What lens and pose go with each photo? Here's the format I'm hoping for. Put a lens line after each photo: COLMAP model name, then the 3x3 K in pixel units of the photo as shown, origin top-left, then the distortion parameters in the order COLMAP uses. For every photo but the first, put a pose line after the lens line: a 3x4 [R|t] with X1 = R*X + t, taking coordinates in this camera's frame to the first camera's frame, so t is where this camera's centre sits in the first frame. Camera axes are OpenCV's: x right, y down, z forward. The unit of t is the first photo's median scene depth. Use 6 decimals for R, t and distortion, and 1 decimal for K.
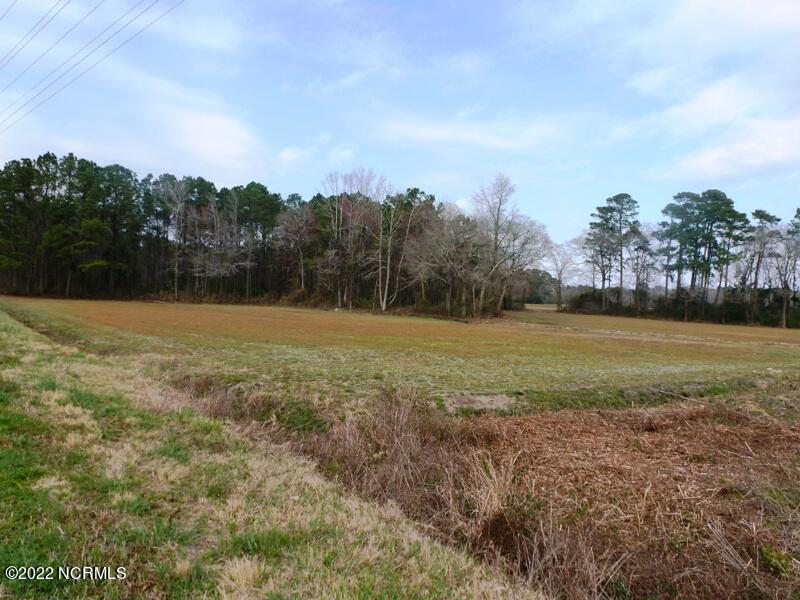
lens RADIAL K [[569.4, 0, 399.1], [0, 569.4, 302.4], [0, 0, 1]] dist [-0.046399, 0.010654]
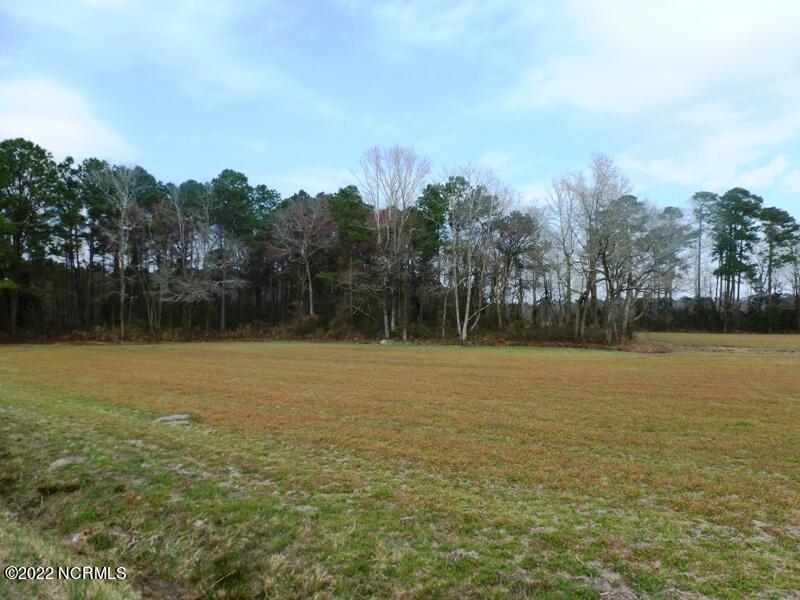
lens RADIAL K [[569.4, 0, 403.9], [0, 569.4, 298.4], [0, 0, 1]] dist [-0.046399, 0.010654]
pose [[0.977780, -0.036567, 0.206422, -0.190324], [0.046363, 0.998007, -0.042814, -0.007905], [-0.204444, 0.051433, 0.977526, 0.257598]]
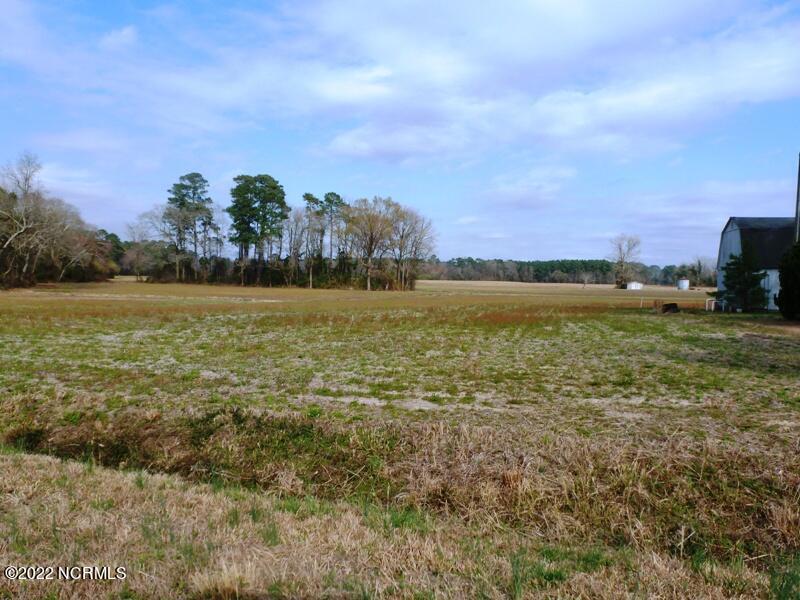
lens RADIAL K [[569.4, 0, 399.9], [0, 569.4, 302.0], [0, 0, 1]] dist [-0.046399, 0.010654]
pose [[0.826672, -0.050609, 0.560403, 0.126491], [0.024632, 0.998247, 0.053814, 0.012254], [-0.562144, -0.030683, 0.826470, -0.188993]]
